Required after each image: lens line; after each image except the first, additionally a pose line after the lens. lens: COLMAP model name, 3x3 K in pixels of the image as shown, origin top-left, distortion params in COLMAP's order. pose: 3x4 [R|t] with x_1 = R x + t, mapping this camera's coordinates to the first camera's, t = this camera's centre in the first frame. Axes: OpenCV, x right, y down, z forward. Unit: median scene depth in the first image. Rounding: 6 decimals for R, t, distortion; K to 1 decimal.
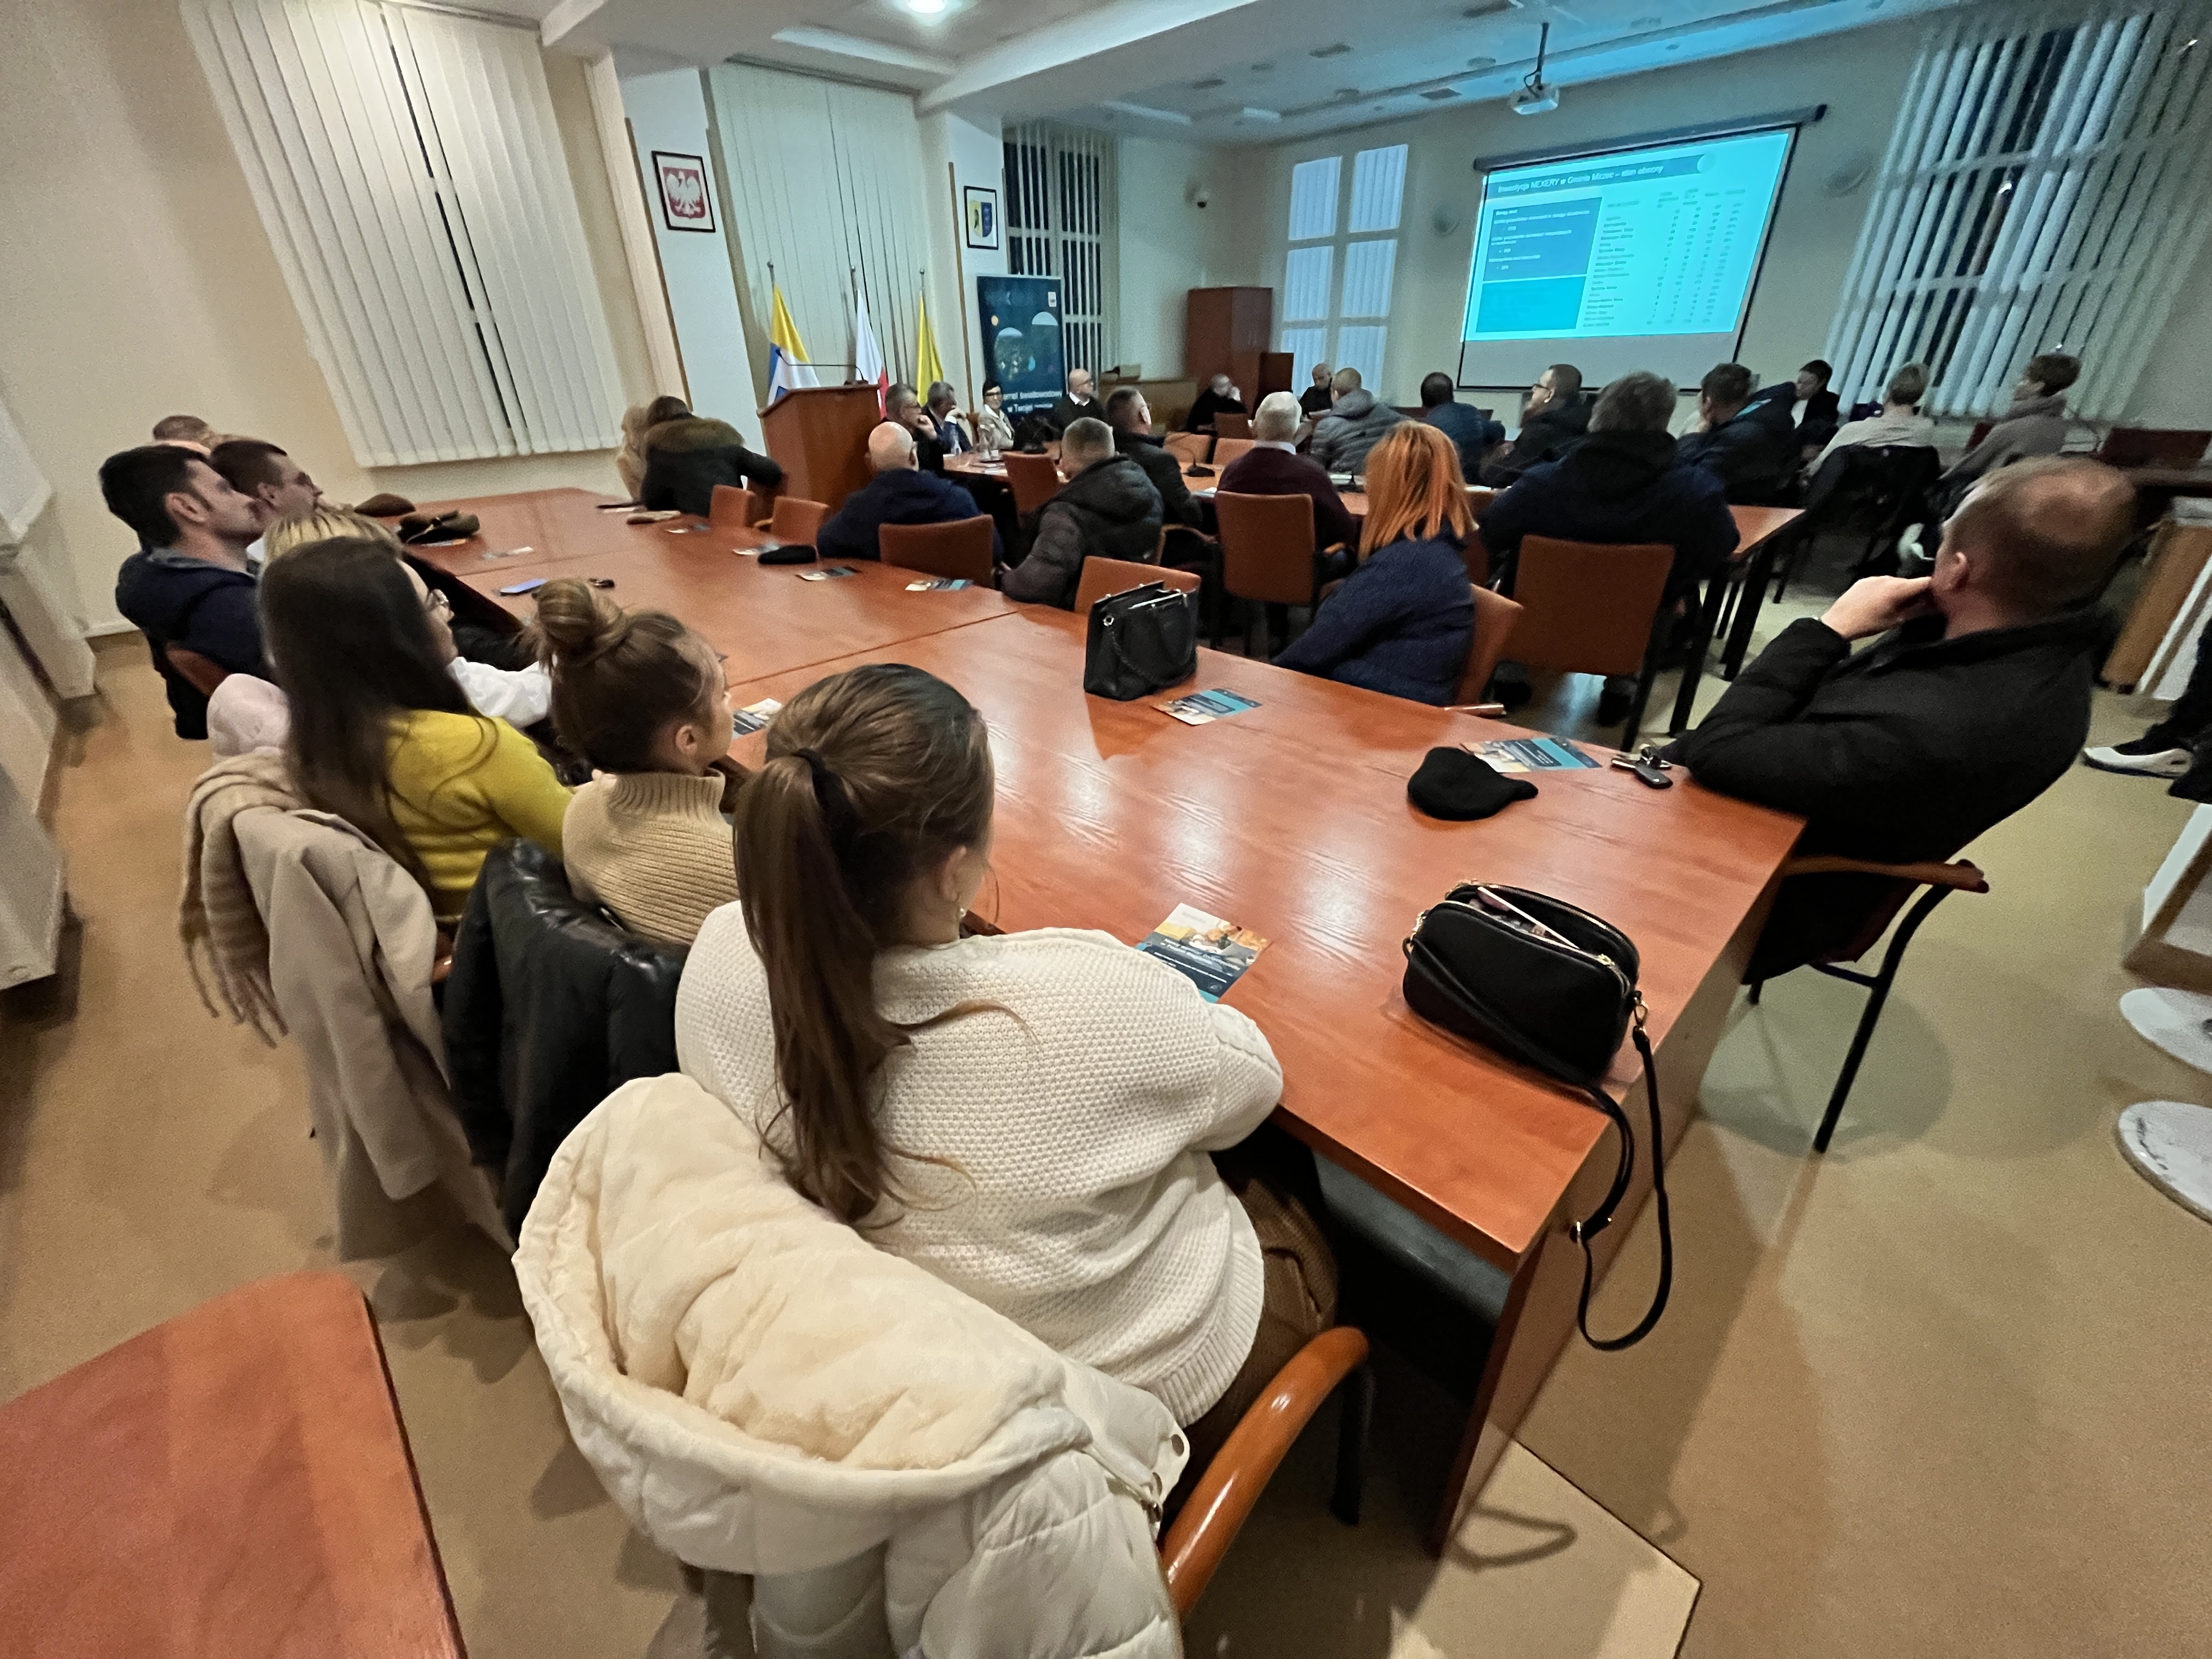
lens RADIAL K [[886.4, 0, 1104.1], [0, 886.4, 819.0], [0, 0, 1]] dist [-0.001371, -0.000206]
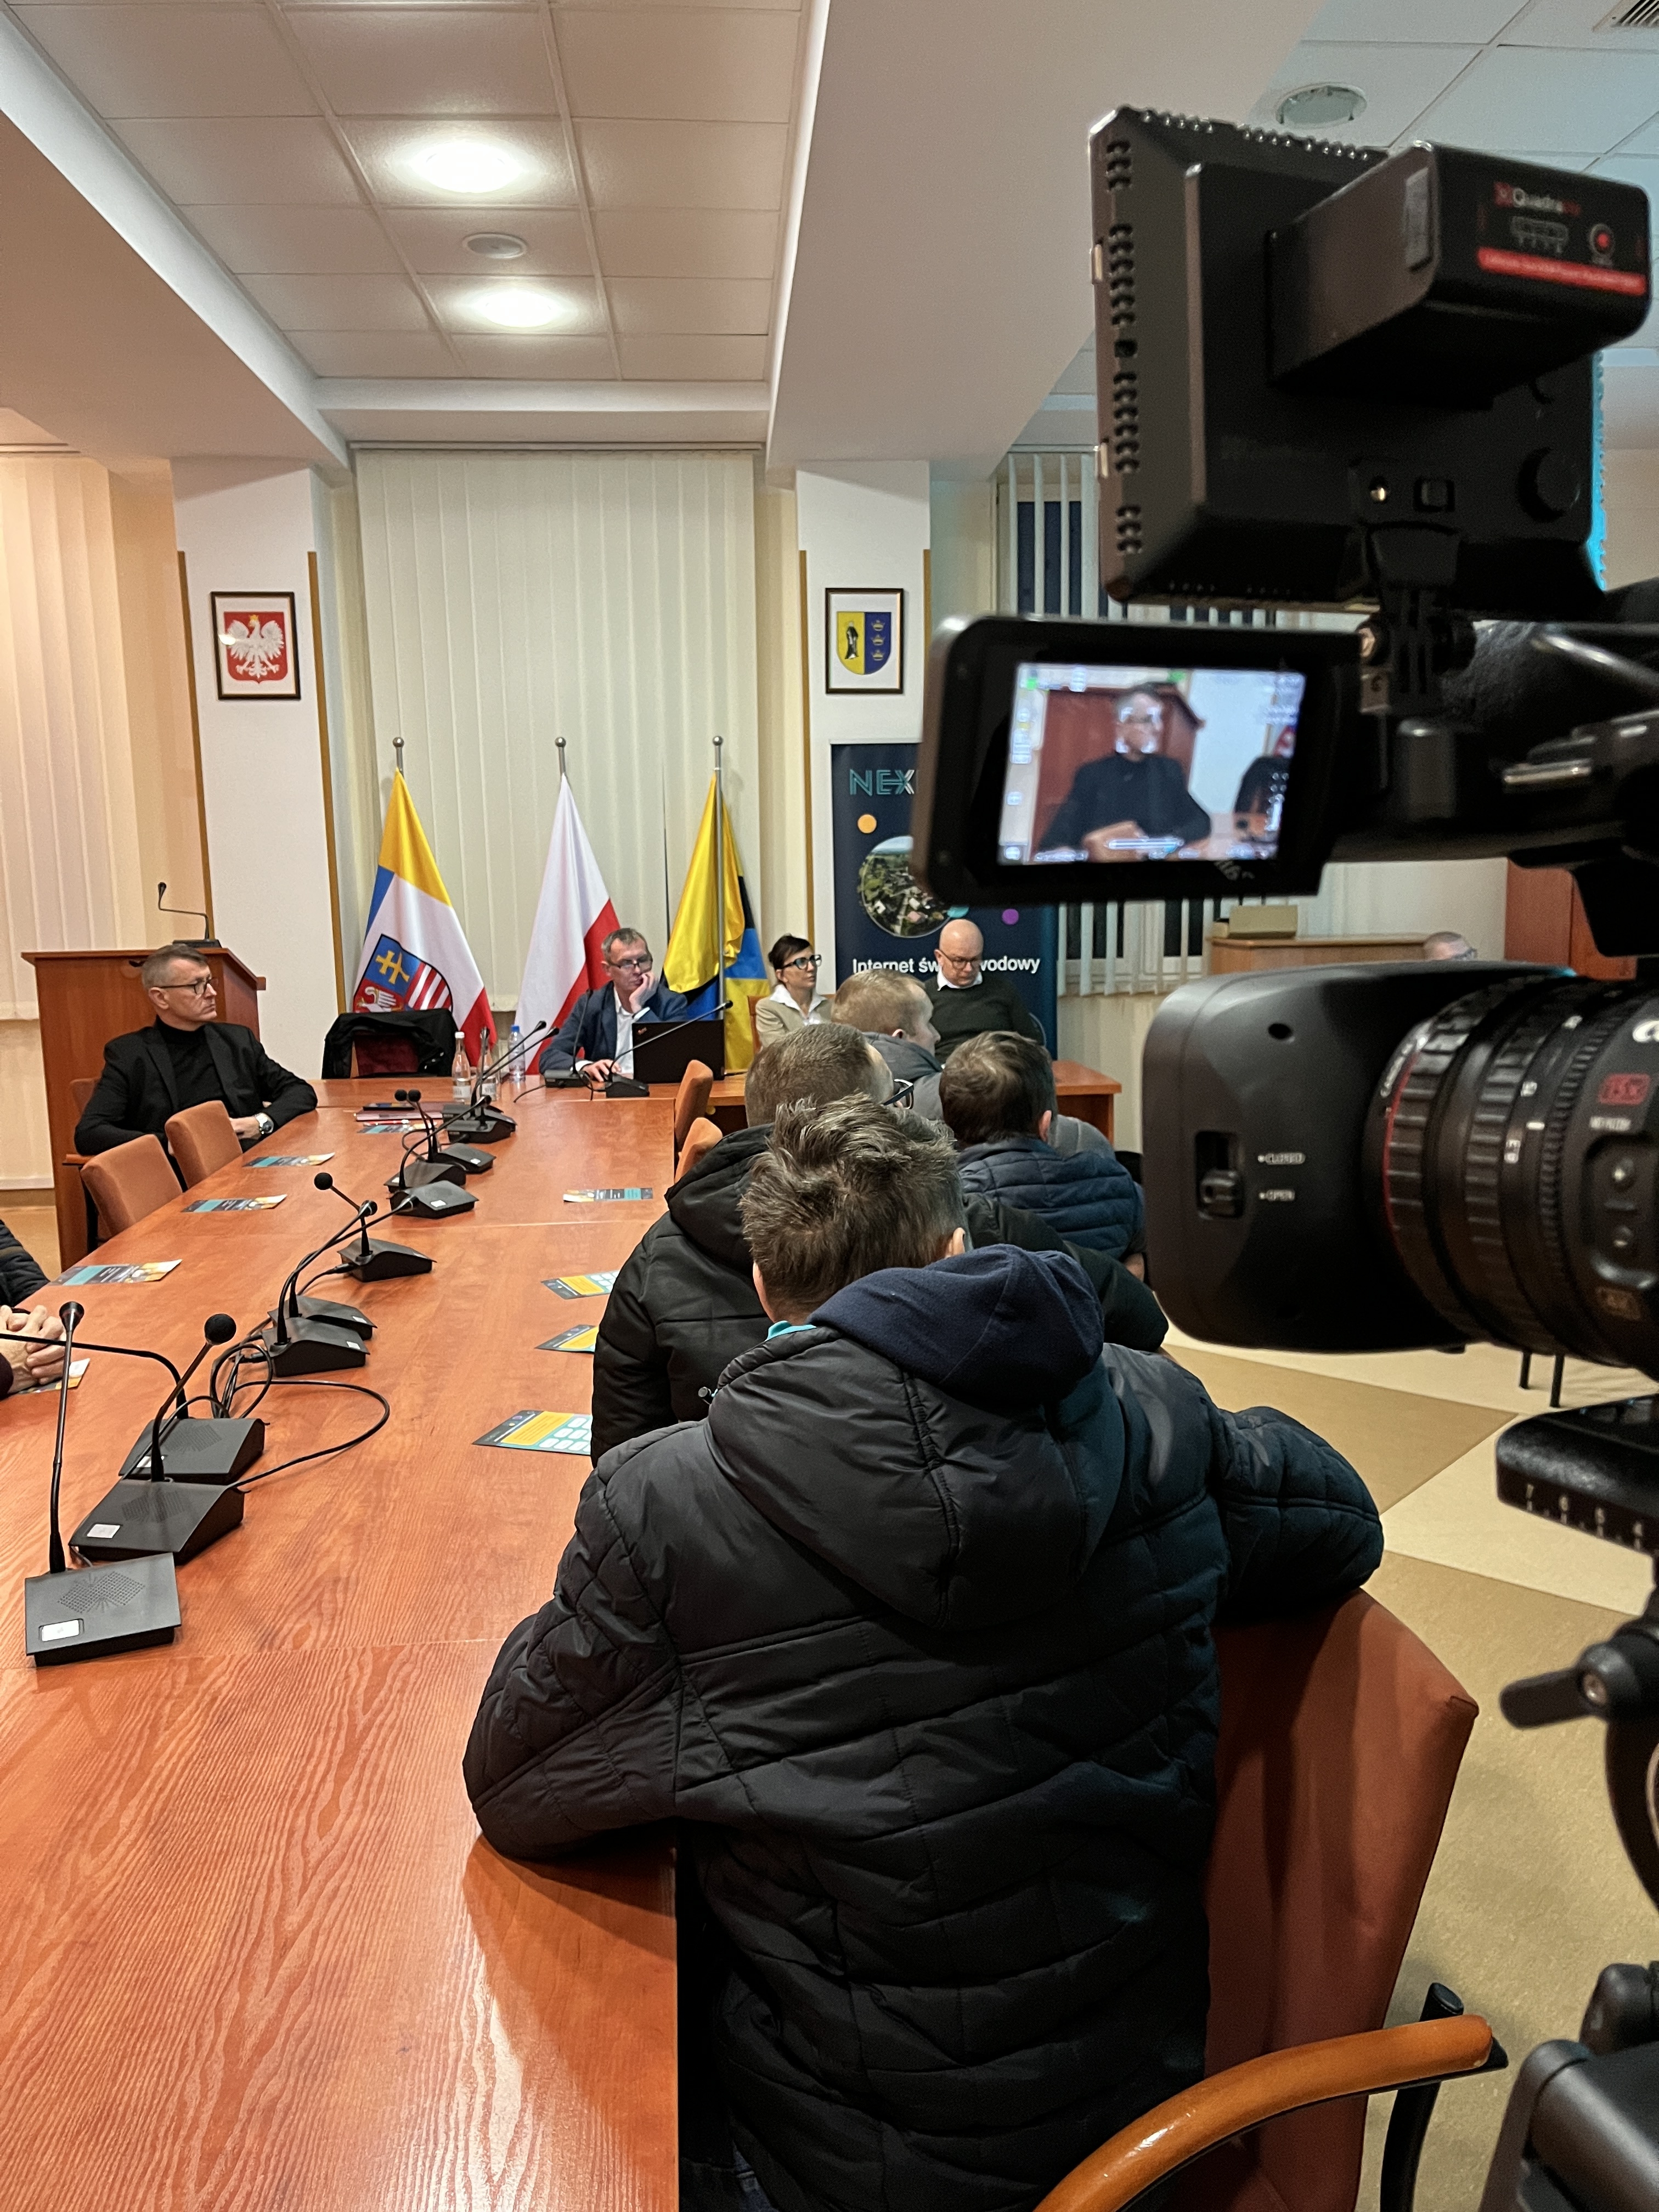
lens RADIAL K [[1667.0, 0, 836.1], [0, 1667.0, 1120.6], [0, 0, 1]] dist [0.042609, -0.077427]
pose [[0.756089, 0.112957, -0.644647, 0.478359], [-0.308399, 0.930272, -0.198708, -0.231499], [0.577251, 0.349049, 0.738204, 0.384612]]
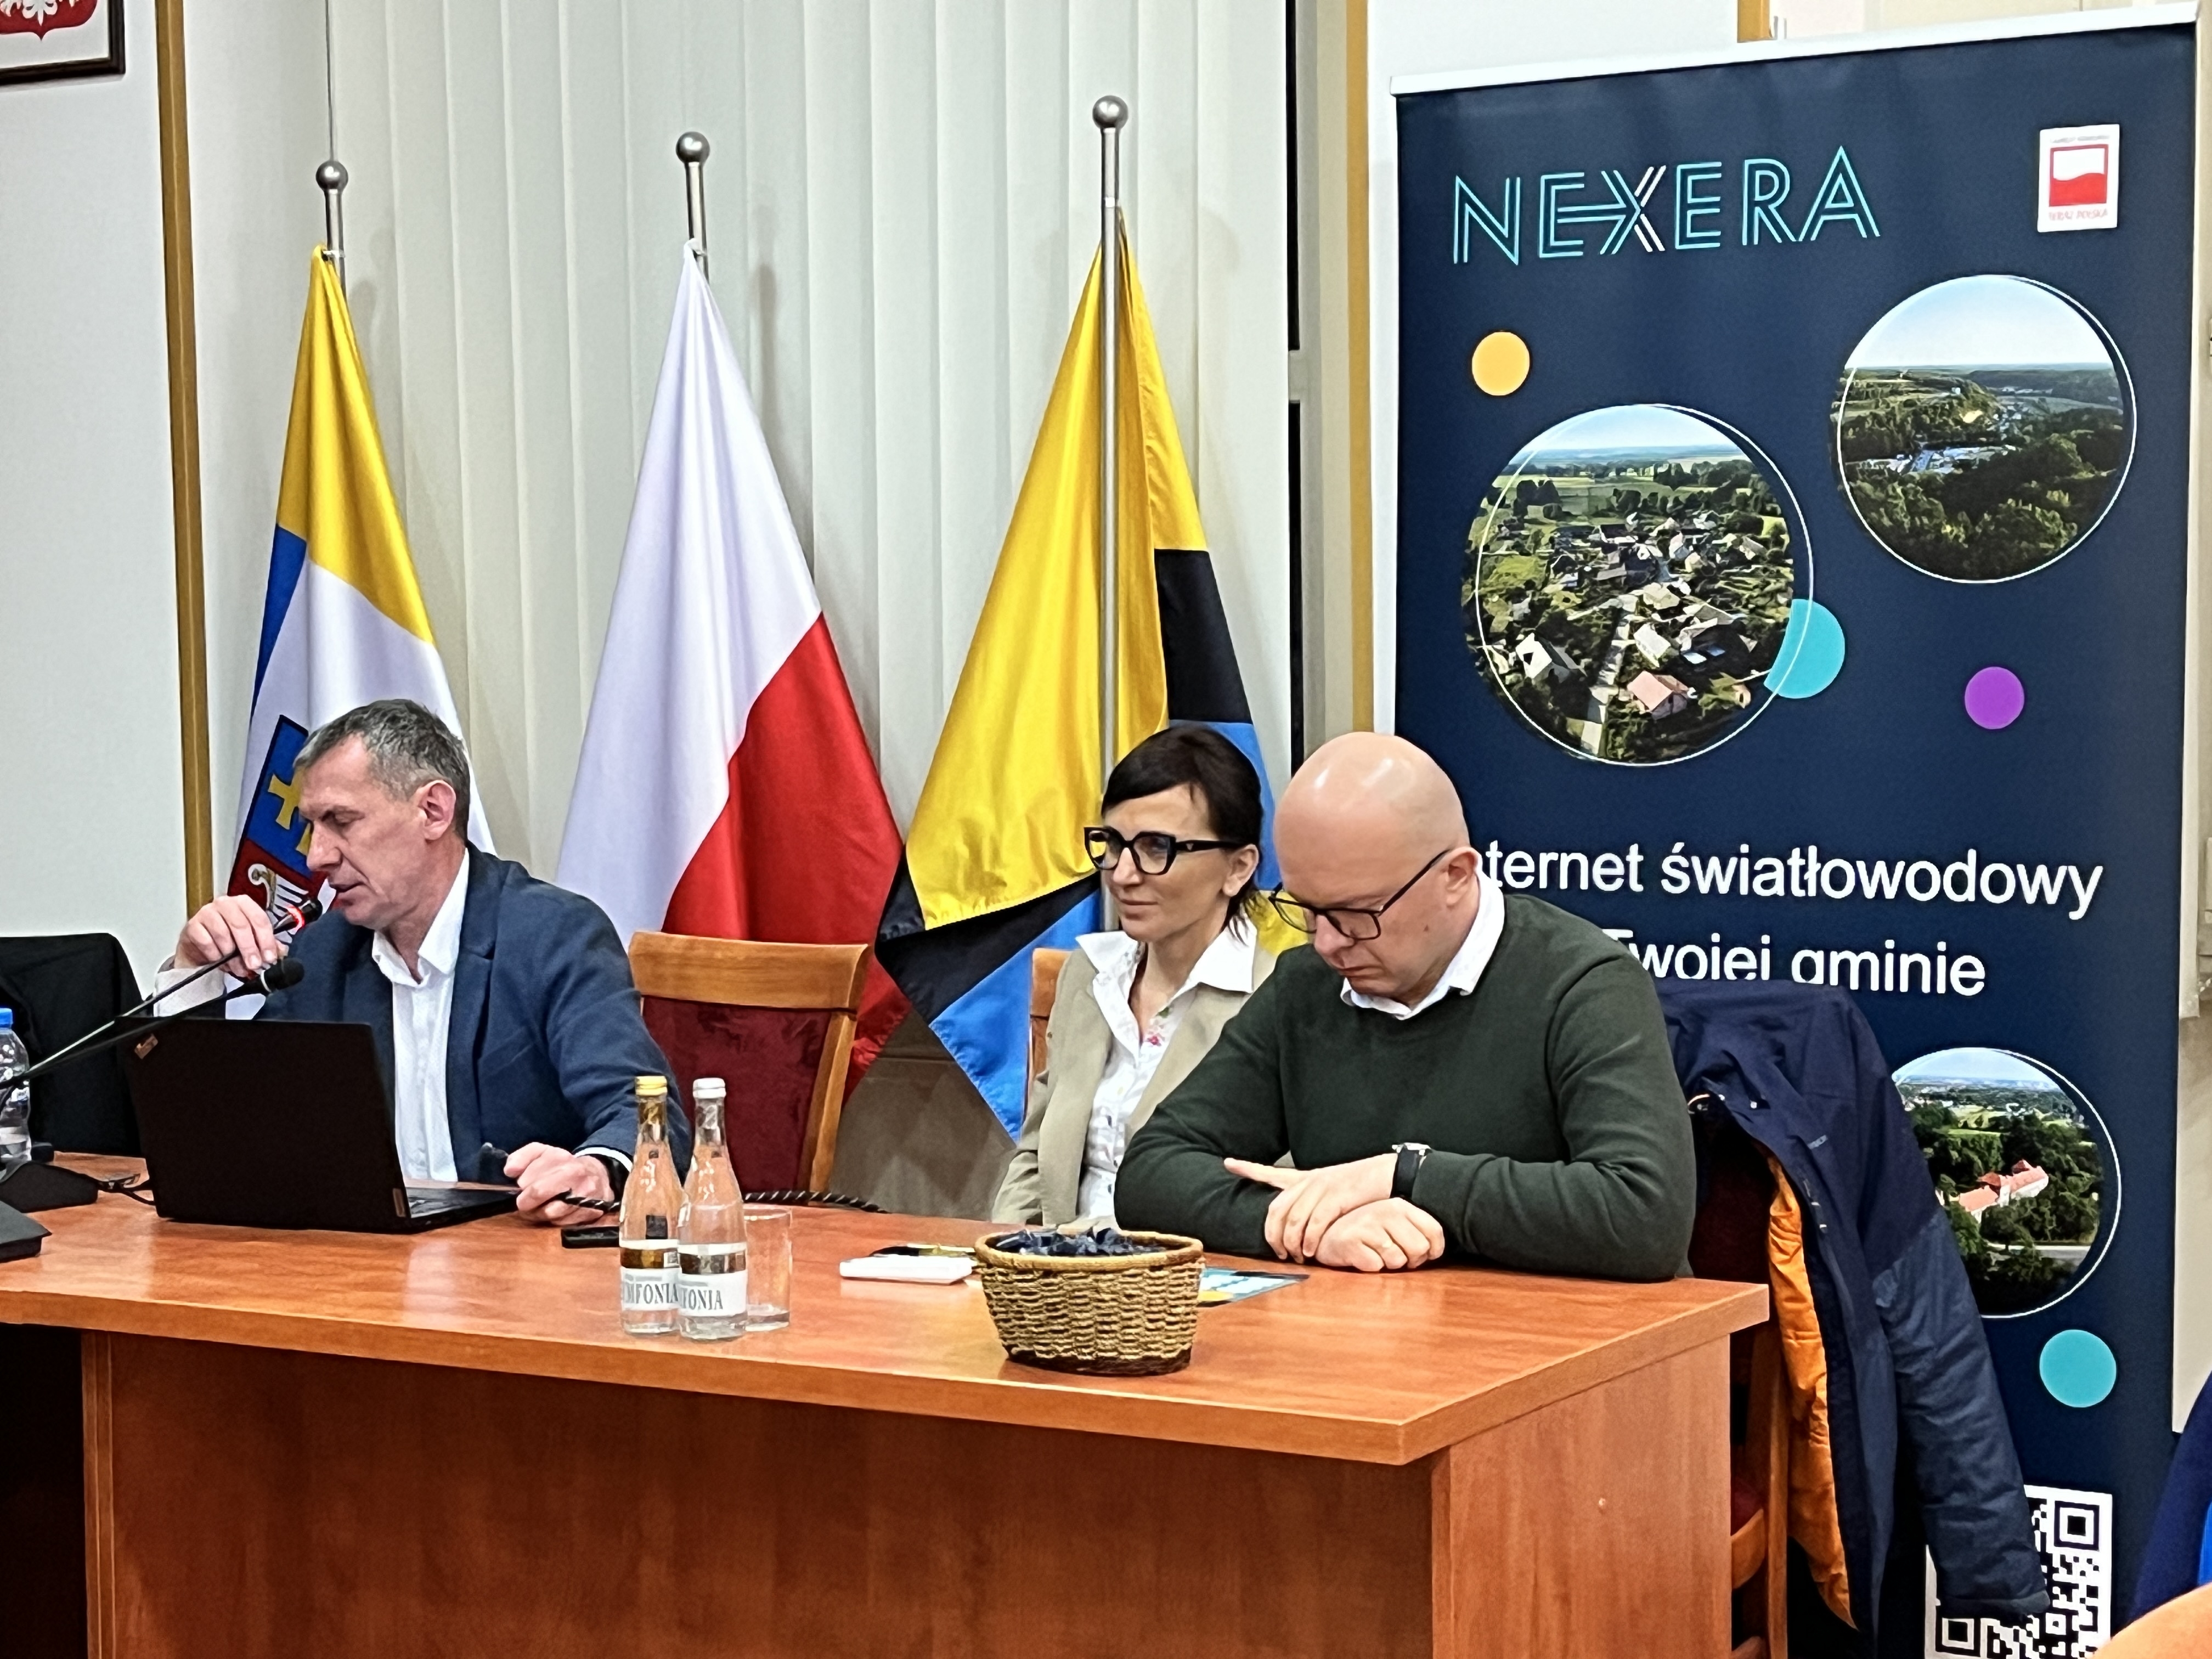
lens RADIAL K [[3998.3, 0, 1079.9], [0, 3998.3, 875.9], [0, 0, 1]] dist [0.100419, 0.000000]
pose [[0.239071, 0.085623, -0.967220, 0.477554], [-0.447609, 0.893673, -0.031524, -0.453074], [0.861679, 0.440473, 0.251977, 0.840934]]
